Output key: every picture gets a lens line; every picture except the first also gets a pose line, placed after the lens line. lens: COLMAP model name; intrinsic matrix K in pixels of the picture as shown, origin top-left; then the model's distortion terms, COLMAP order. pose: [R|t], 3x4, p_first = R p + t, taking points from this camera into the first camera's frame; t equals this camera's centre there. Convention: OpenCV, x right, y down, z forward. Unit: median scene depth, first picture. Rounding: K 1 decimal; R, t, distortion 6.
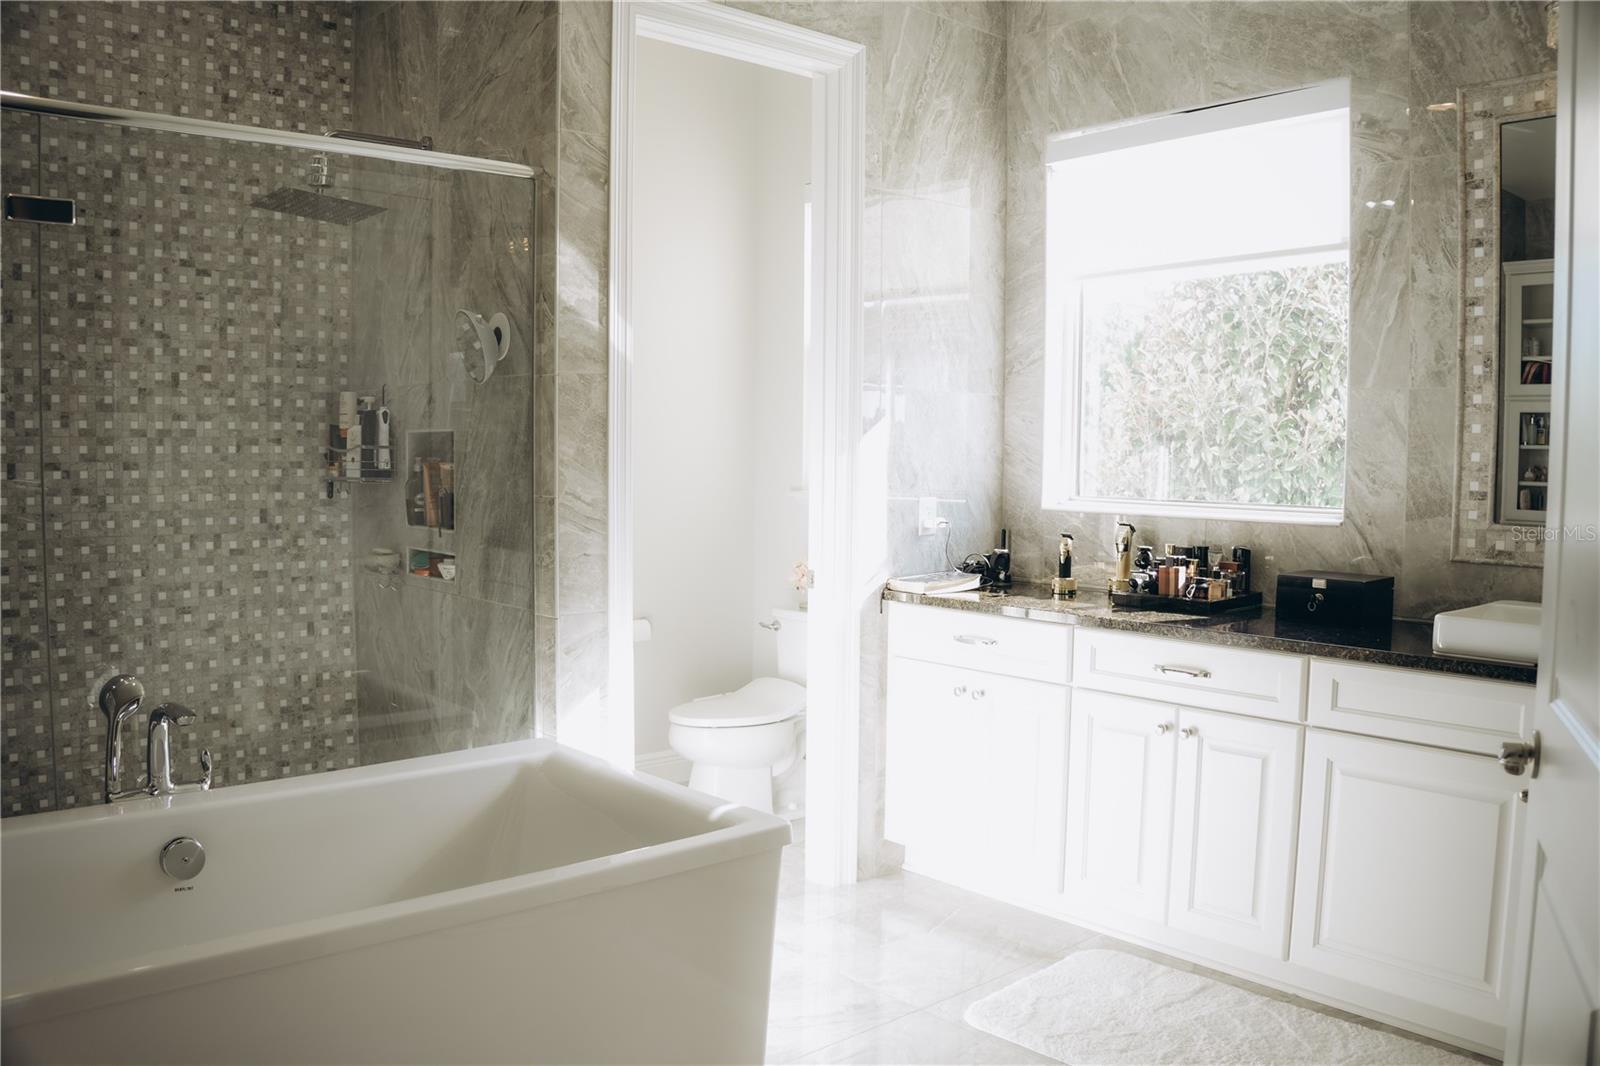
lens RADIAL K [[1327.9, 0, 800.0], [0, 1327.9, 533.0], [0, 0, 1]] dist [-0.205497, 0.138889]
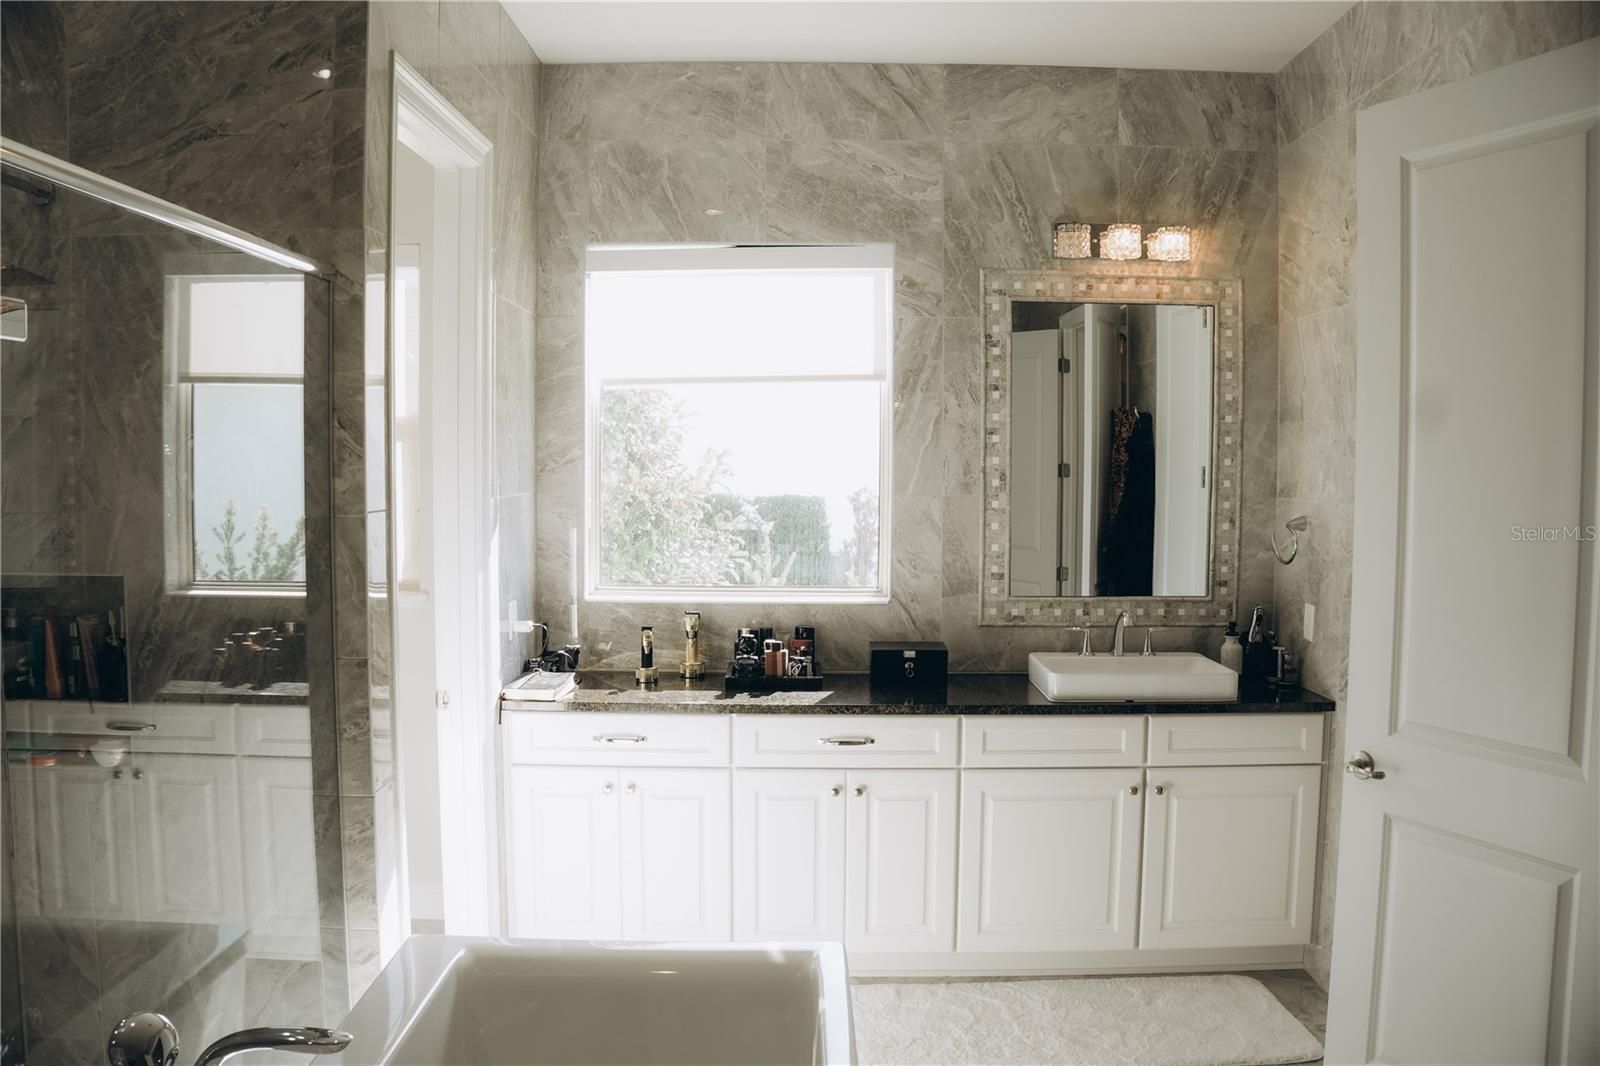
lens RADIAL K [[1327.9, 0, 800.0], [0, 1327.9, 533.0], [0, 0, 1]] dist [-0.205497, 0.138889]
pose [[0.651254, -0.050336, 0.757188, -0.627400], [0.046669, 0.998566, 0.026242, -0.115664], [-0.757423, 0.018247, 0.652669, 0.228654]]
